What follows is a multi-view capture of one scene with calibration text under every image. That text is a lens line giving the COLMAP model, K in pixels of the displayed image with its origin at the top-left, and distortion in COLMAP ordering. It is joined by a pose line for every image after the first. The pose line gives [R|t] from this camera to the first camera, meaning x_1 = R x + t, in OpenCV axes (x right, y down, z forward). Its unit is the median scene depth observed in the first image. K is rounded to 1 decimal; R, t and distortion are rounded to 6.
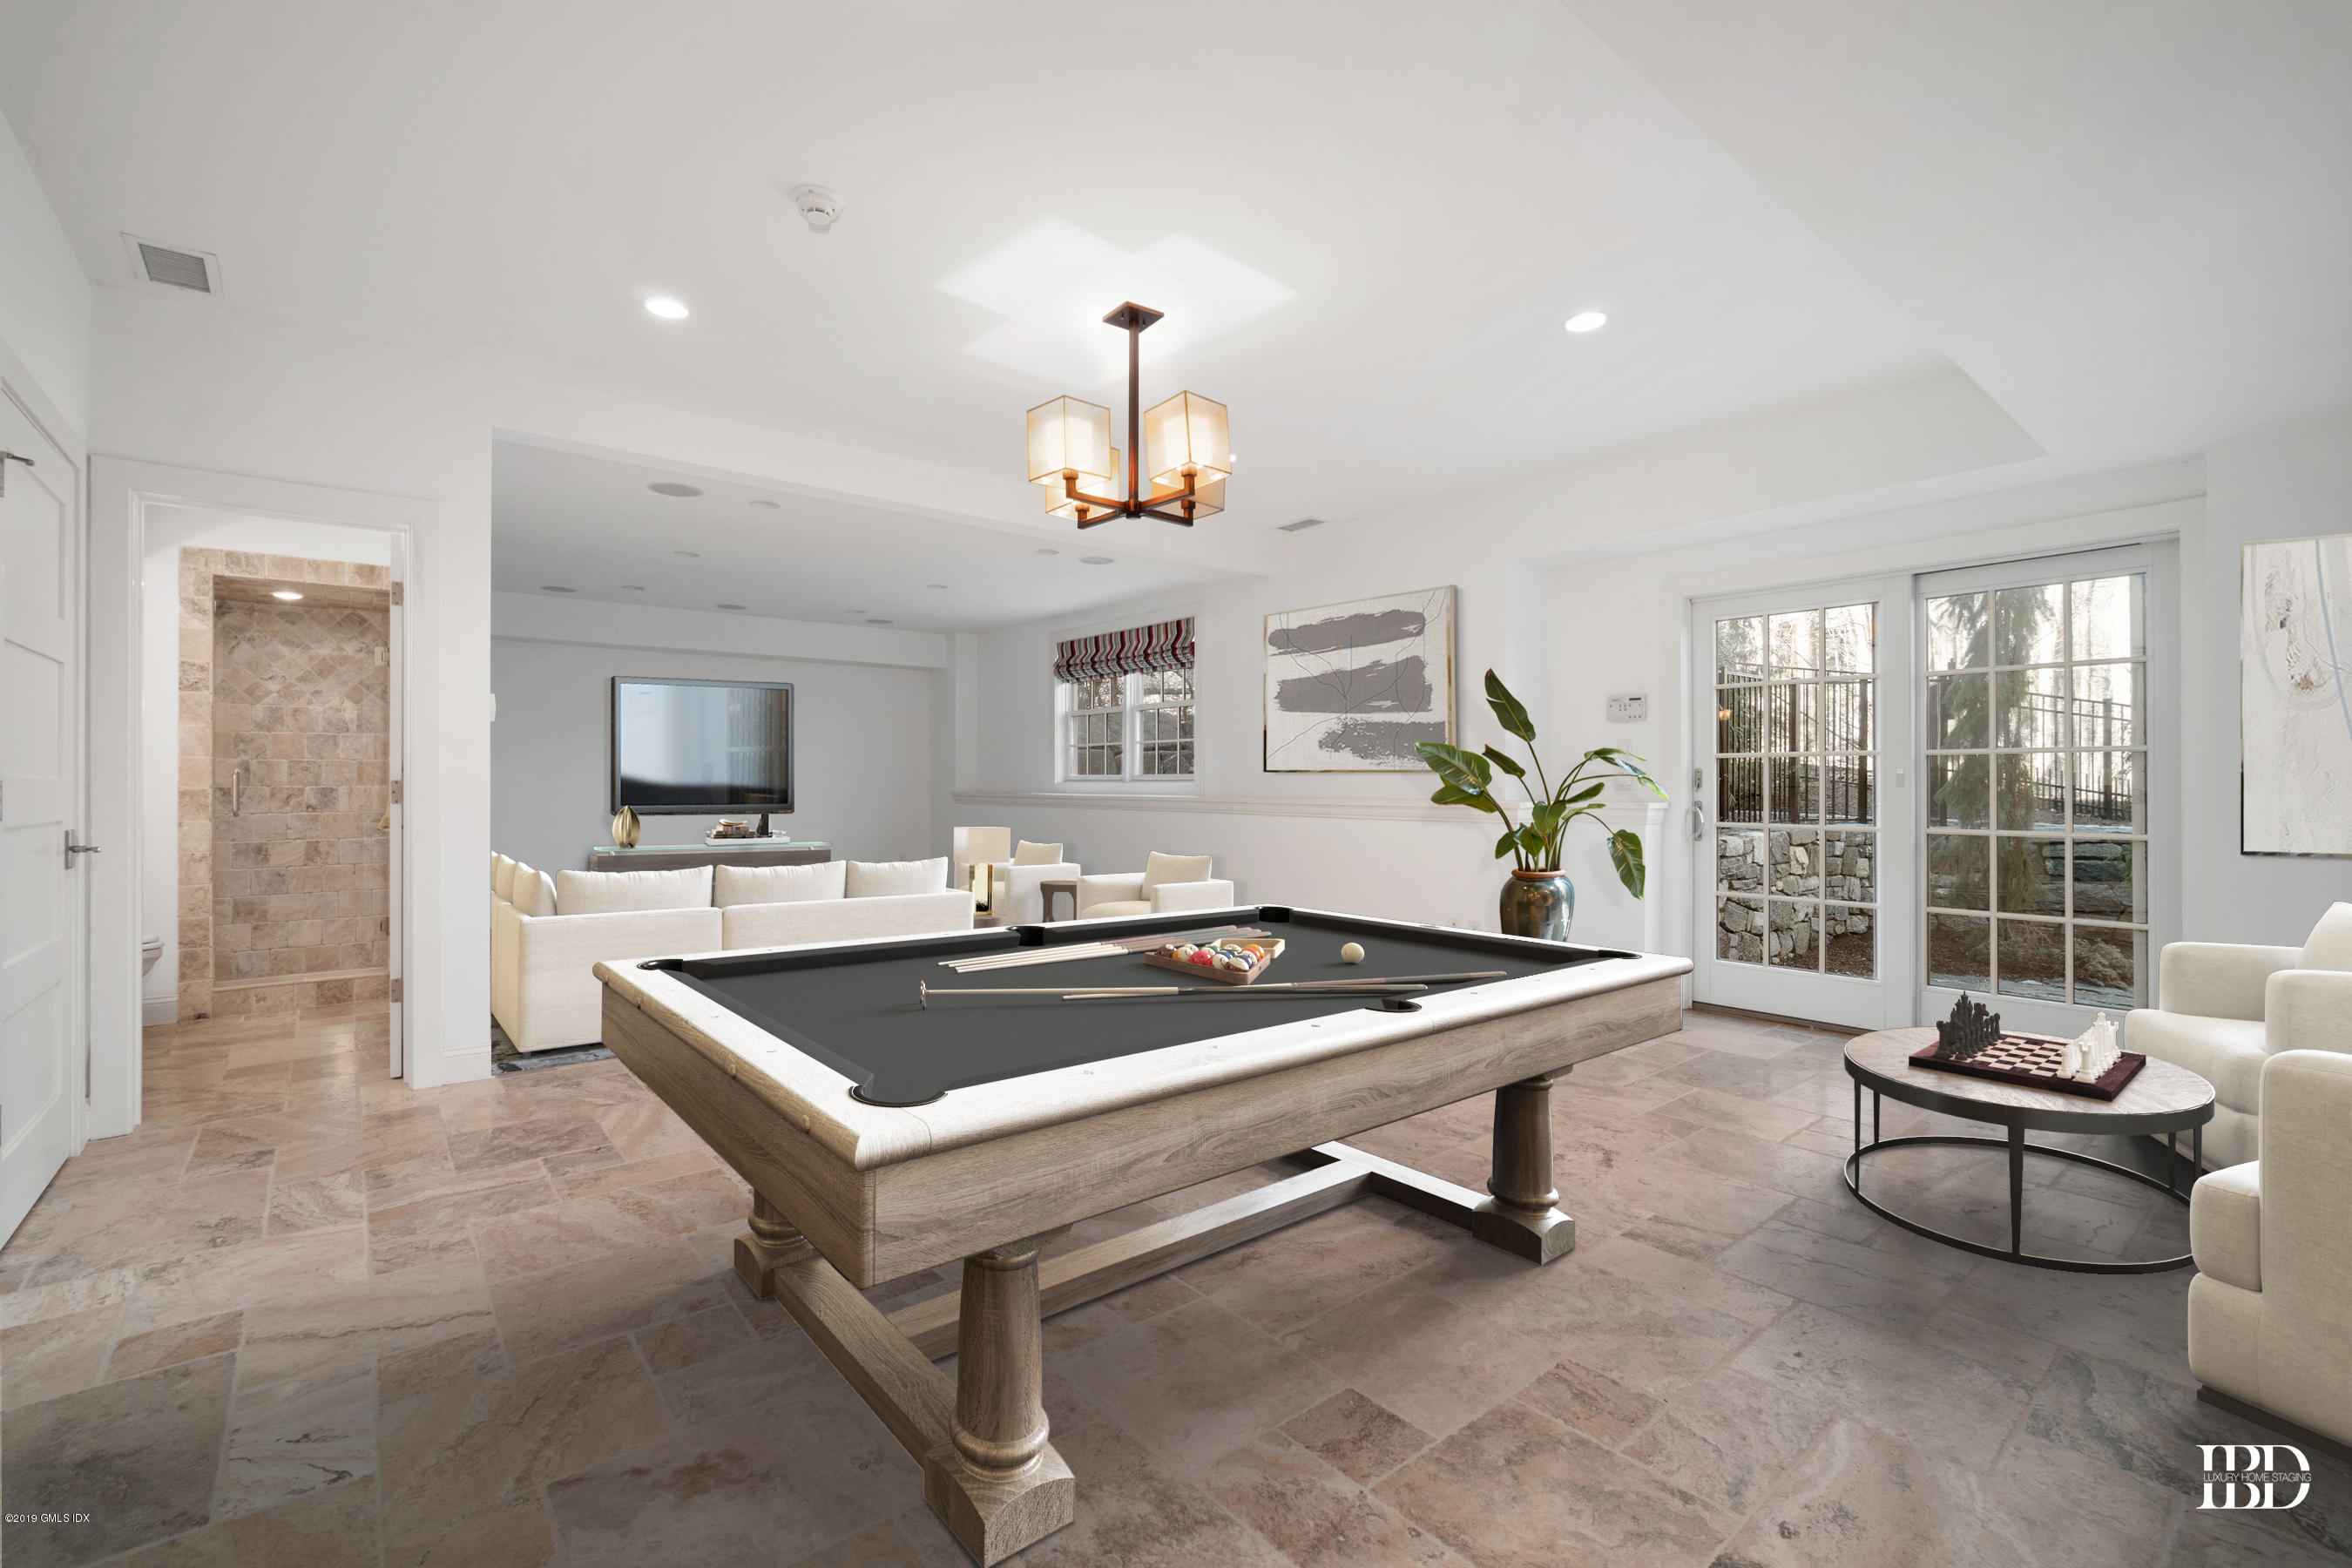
lens RADIAL K [[1023.2, 0, 1172.5], [0, 1023.2, 781.8], [0, 0, 1]] dist [-0.009200, 0.000434]
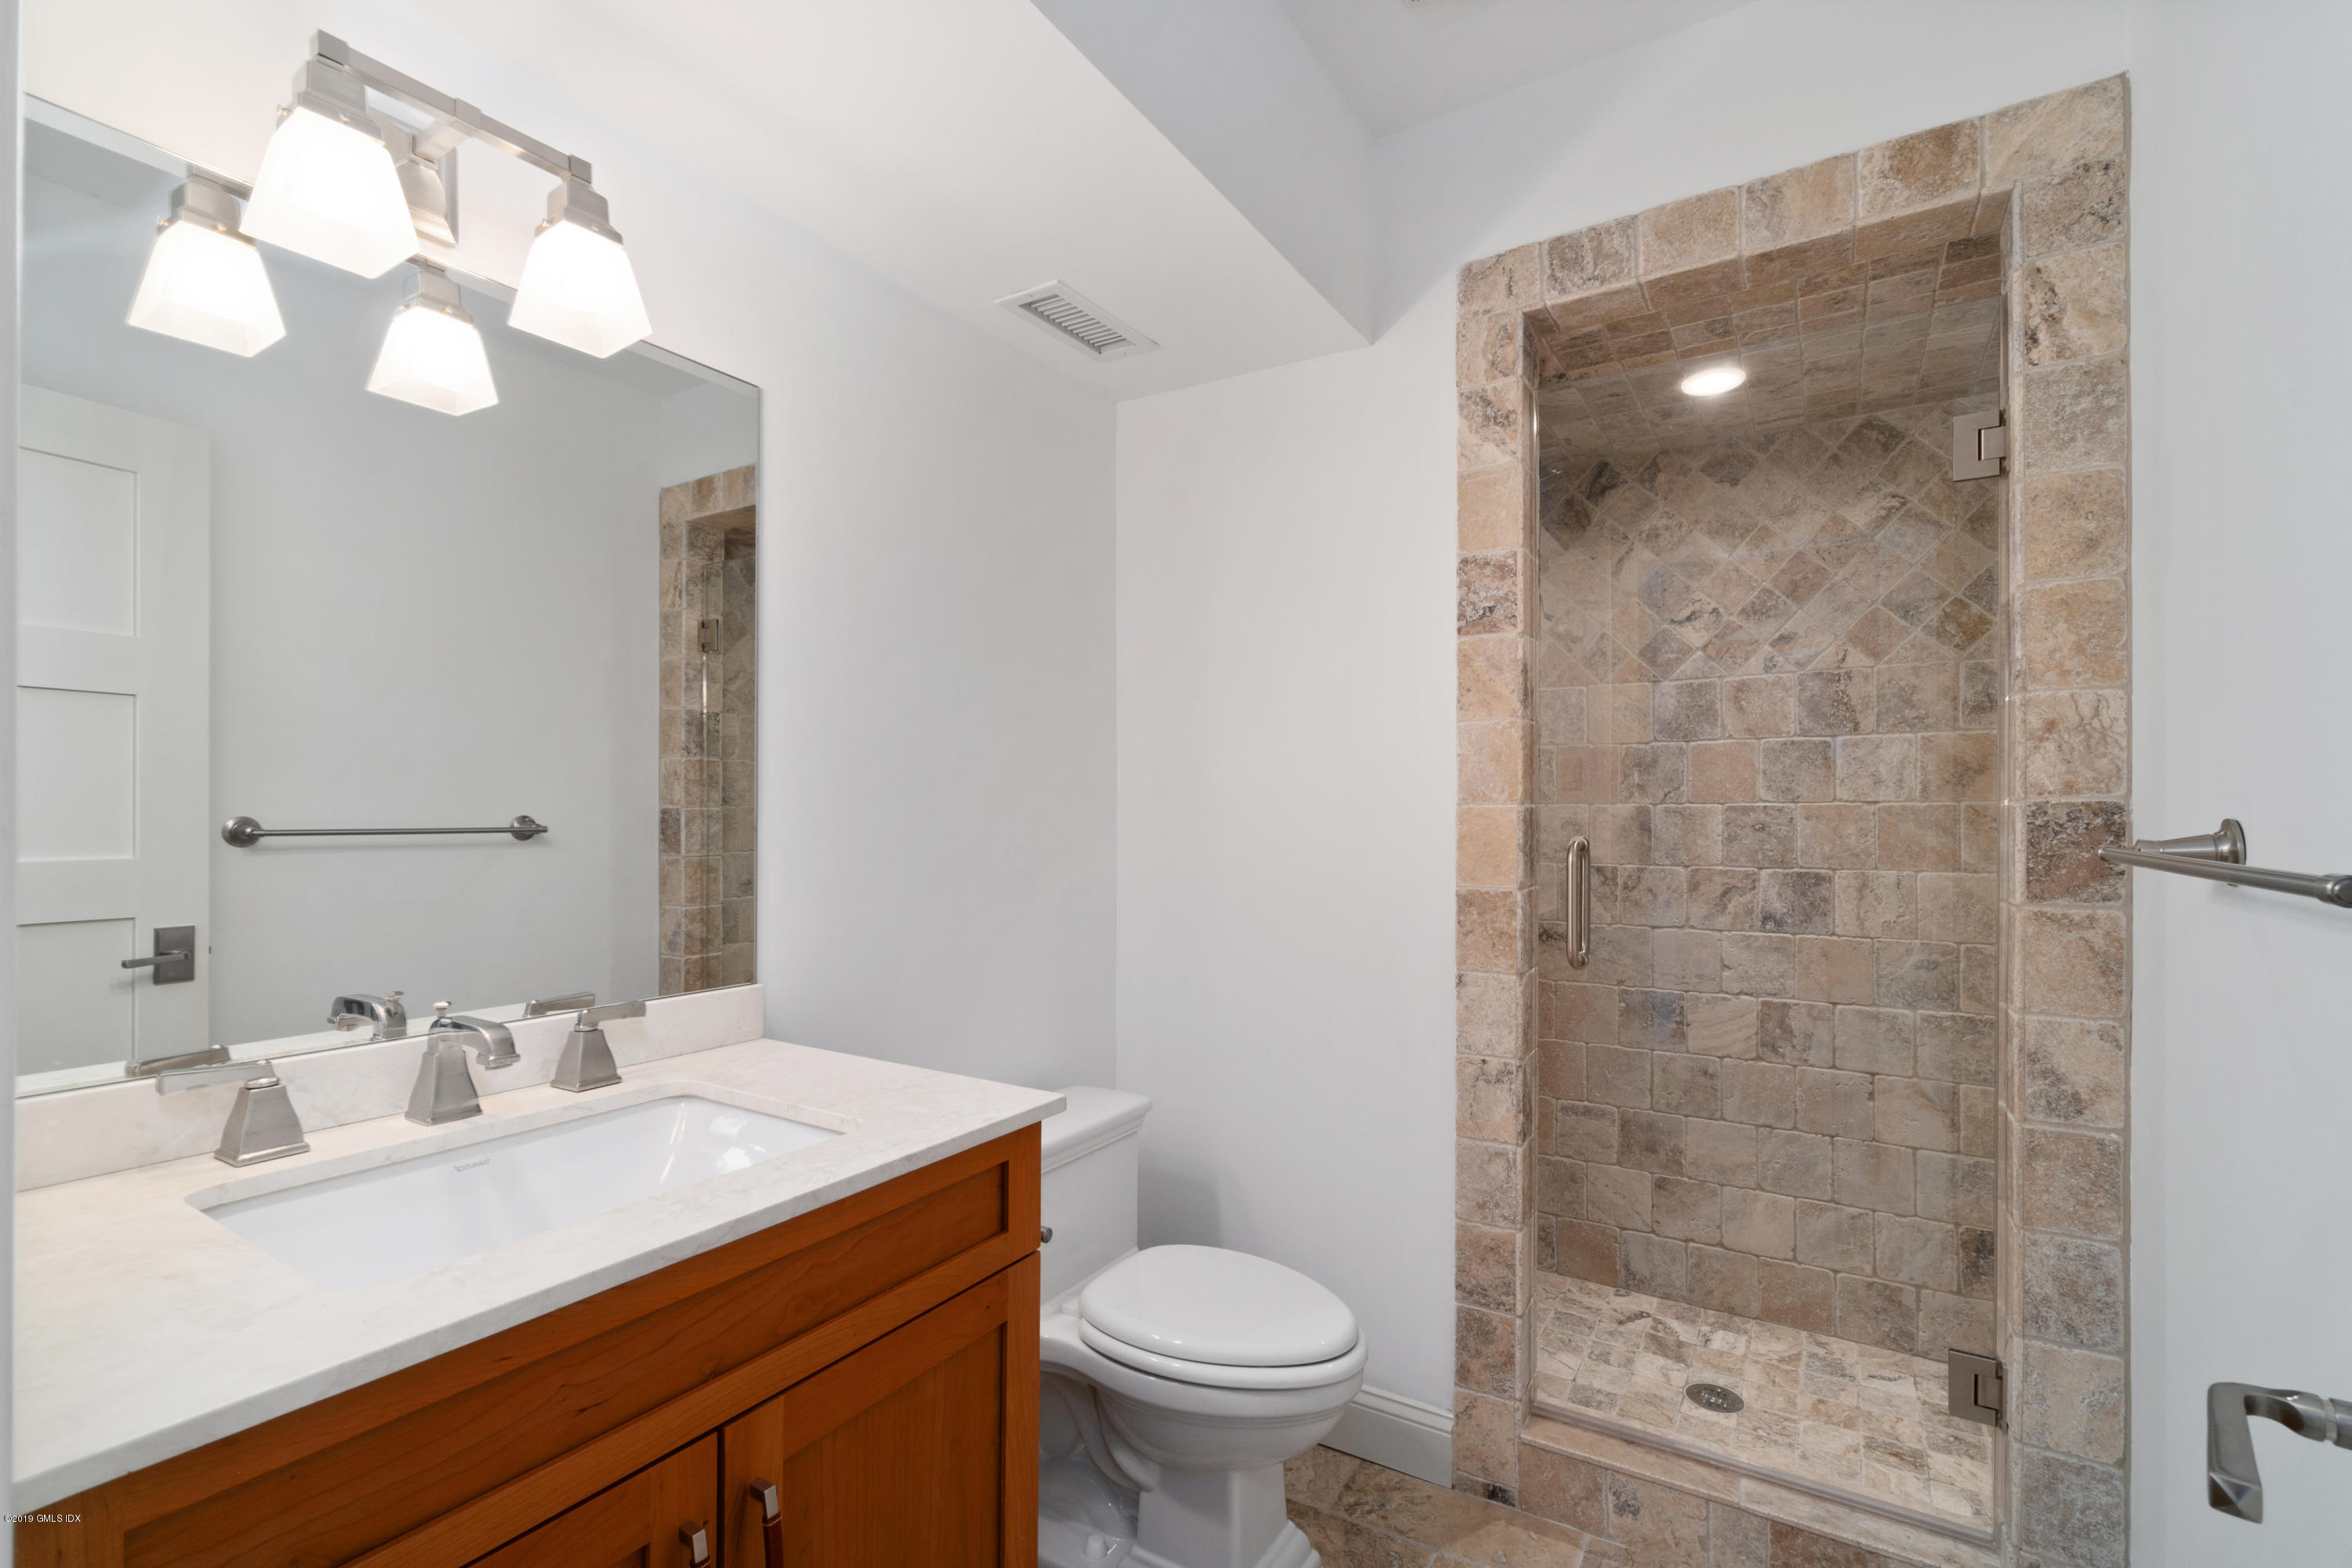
lens RADIAL K [[1023.2, 0, 1174.2], [0, 1023.2, 798.0], [0, 0, 1]] dist [-0.009200, 0.000434]
pose [[0.312304, -0.006441, -0.949961, -0.542275], [-0.005143, 0.999951, -0.008471, -0.019992], [0.949968, 0.007531, 0.312255, 0.654853]]
